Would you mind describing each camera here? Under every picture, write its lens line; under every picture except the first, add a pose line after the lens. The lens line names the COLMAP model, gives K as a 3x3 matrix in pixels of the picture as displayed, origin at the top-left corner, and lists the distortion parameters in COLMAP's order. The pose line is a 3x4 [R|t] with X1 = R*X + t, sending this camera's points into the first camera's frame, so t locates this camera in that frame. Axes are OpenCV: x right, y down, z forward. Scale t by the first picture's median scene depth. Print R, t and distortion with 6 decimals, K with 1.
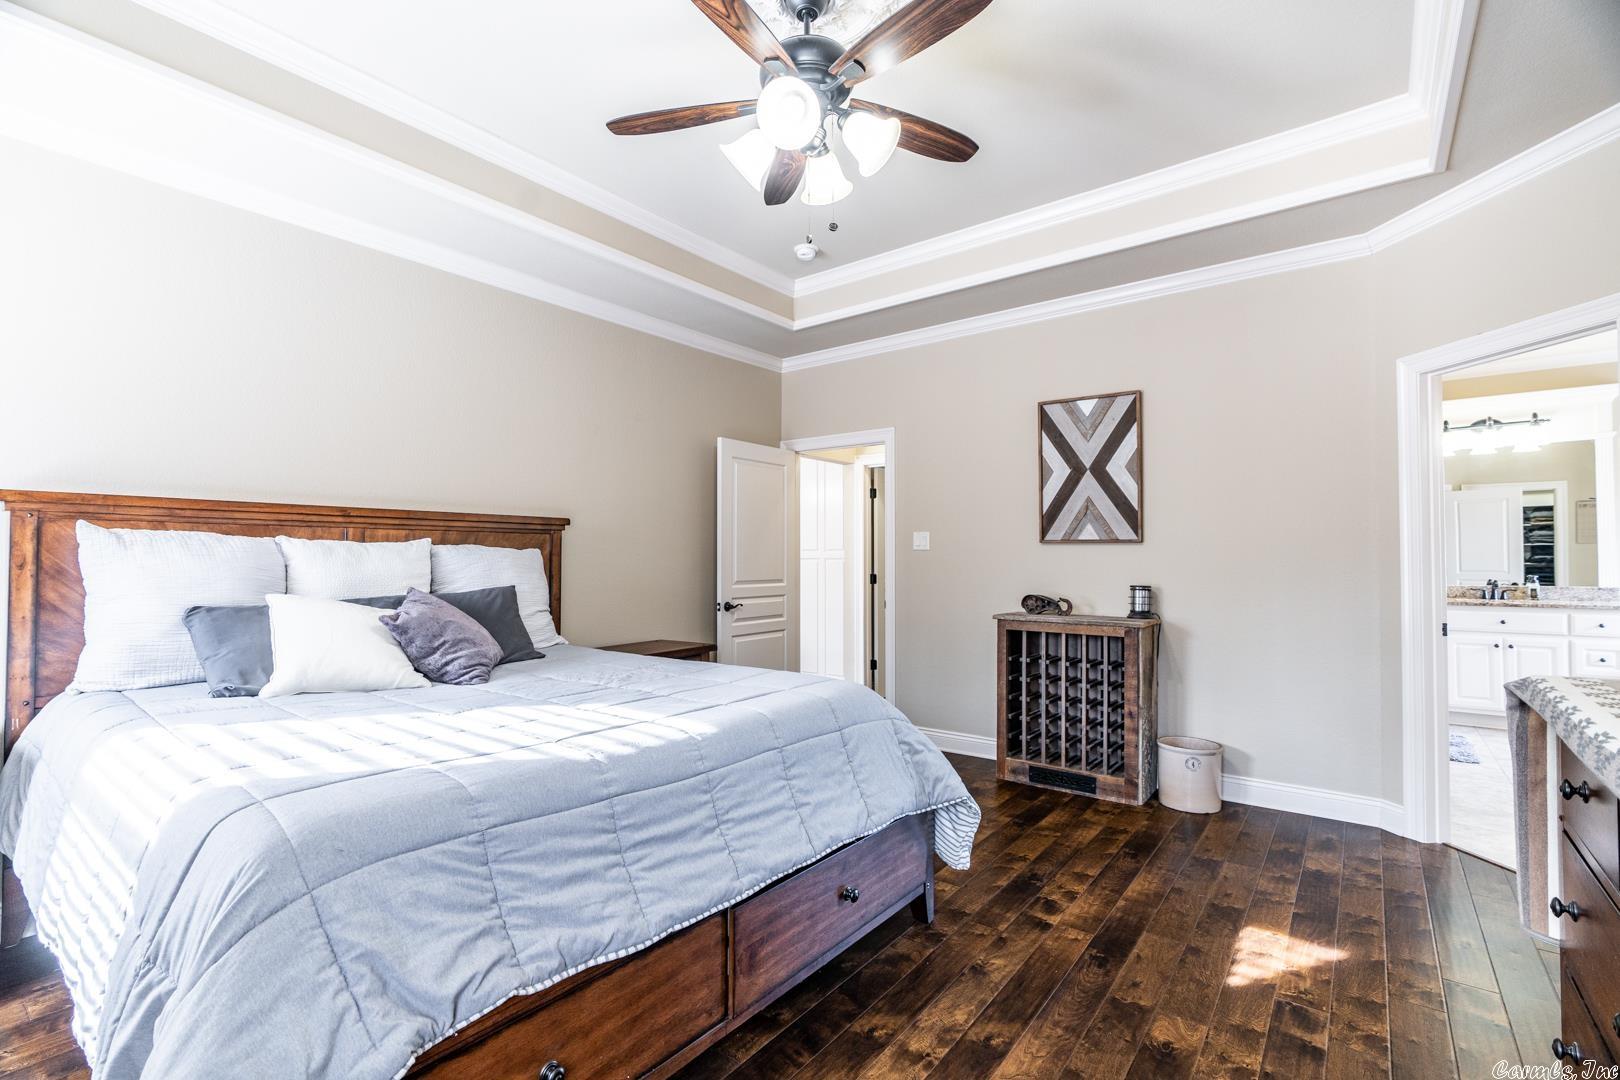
lens RADIAL K [[736.9, 0, 804.6], [0, 736.9, 545.5], [0, 0, 1]] dist [-0.008326, 0.000294]
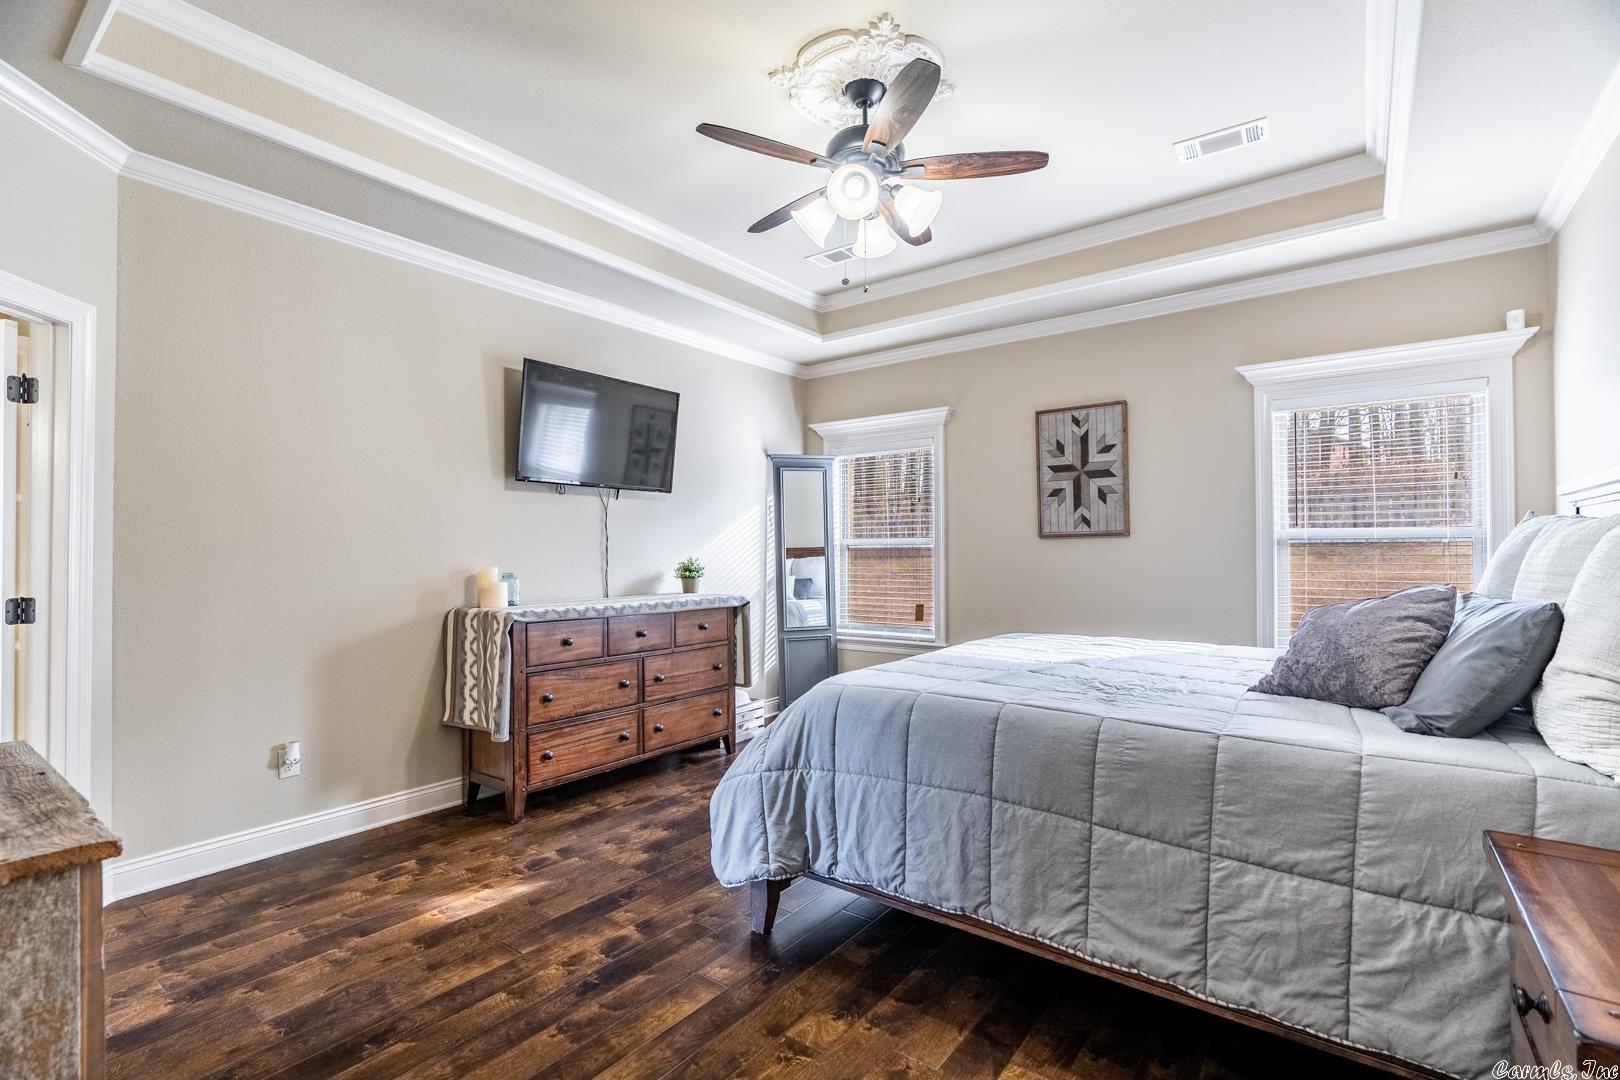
lens RADIAL K [[736.9, 0, 804.6], [0, 736.9, 545.5], [0, 0, 1]] dist [-0.008326, 0.000294]
pose [[-0.999813, 0.012028, -0.015164, 0.108517], [0.012551, 0.999312, -0.034900, 0.040442], [0.014734, -0.035084, -0.999276, 1.859919]]
